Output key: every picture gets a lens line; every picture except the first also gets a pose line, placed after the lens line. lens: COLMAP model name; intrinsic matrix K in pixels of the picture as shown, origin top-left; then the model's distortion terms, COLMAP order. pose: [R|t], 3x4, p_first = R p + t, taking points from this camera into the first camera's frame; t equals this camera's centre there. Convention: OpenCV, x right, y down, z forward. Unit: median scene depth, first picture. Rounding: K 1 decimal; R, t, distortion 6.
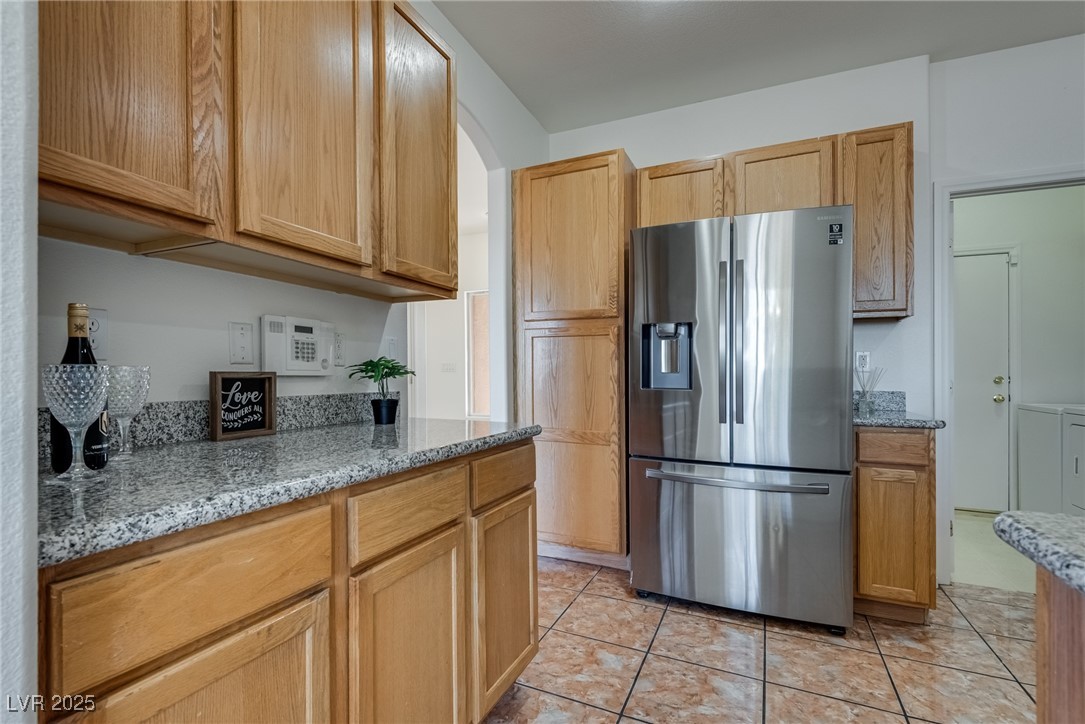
lens RADIAL K [[513.1, 0, 519.8], [0, 513.1, 382.7], [0, 0, 1]] dist [0.022785, -0.019490]
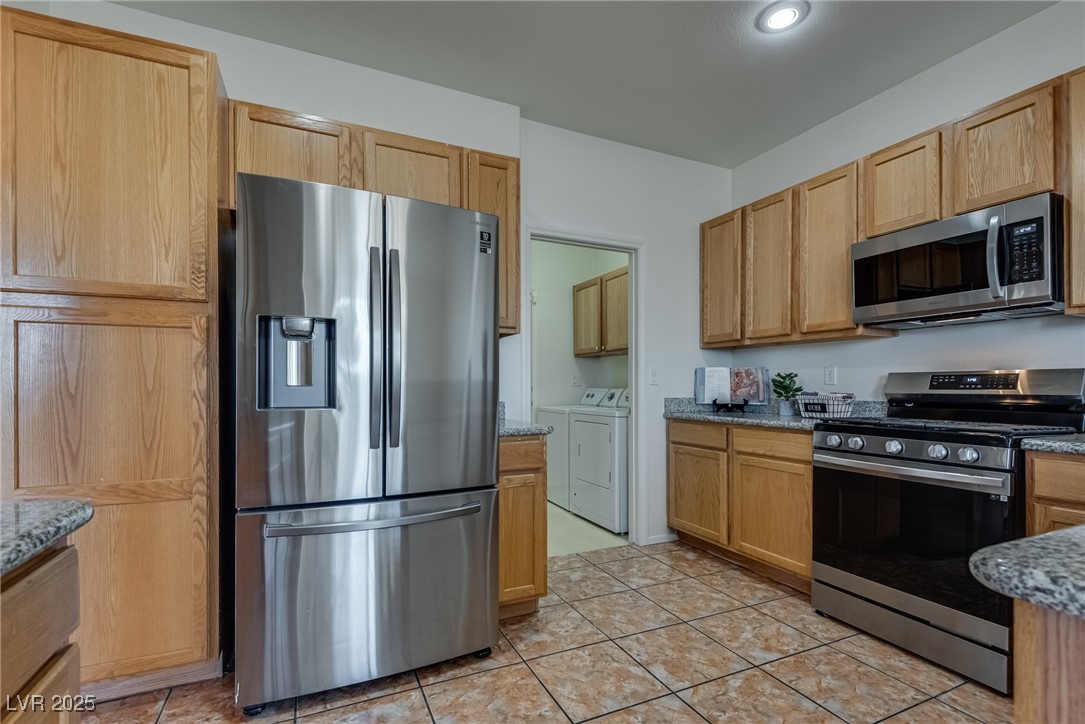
lens RADIAL K [[493.0, 0, 539.4], [0, 493.0, 379.8], [0, 0, 1]] dist [0.022796, -0.017749]
pose [[0.634873, 0.003445, 0.772609, -0.034634], [0.017520, 0.999669, -0.018854, -0.009234], [-0.772418, 0.025506, 0.634602, 0.300065]]
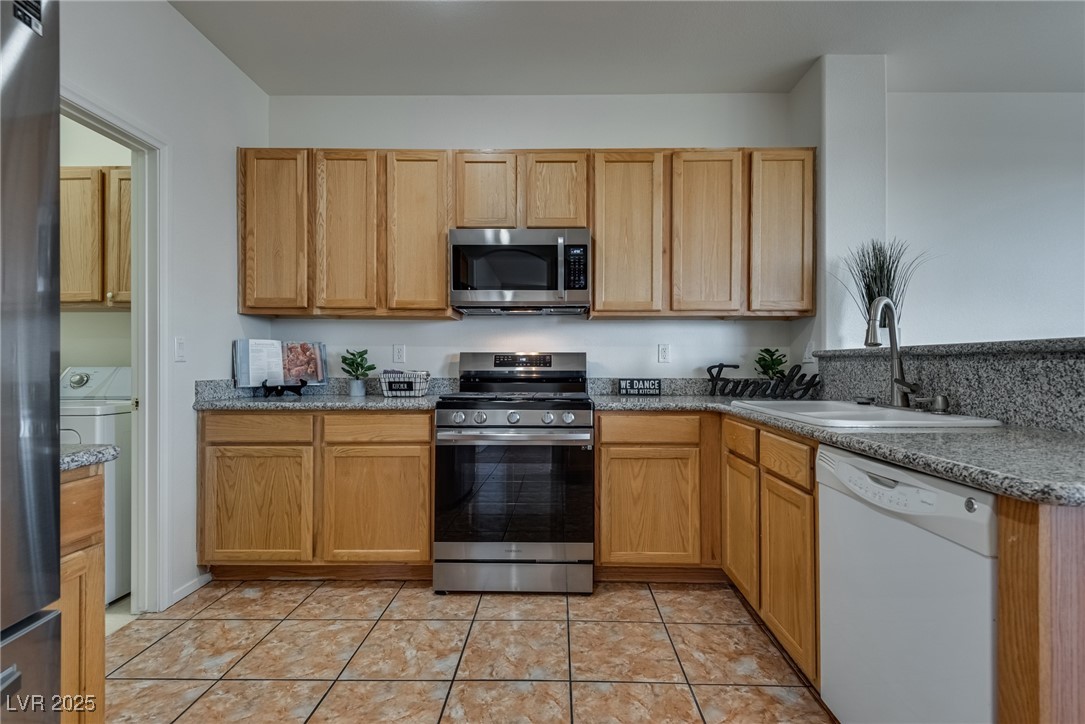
lens RADIAL K [[496.1, 0, 548.9], [0, 496.1, 361.3], [0, 0, 1]] dist [0.029953, -0.018313]
pose [[-0.423217, -0.003696, 0.906021, 0.089888], [0.010102, 0.999910, 0.008798, -0.017367], [-0.905972, 0.012877, -0.423141, 0.688513]]
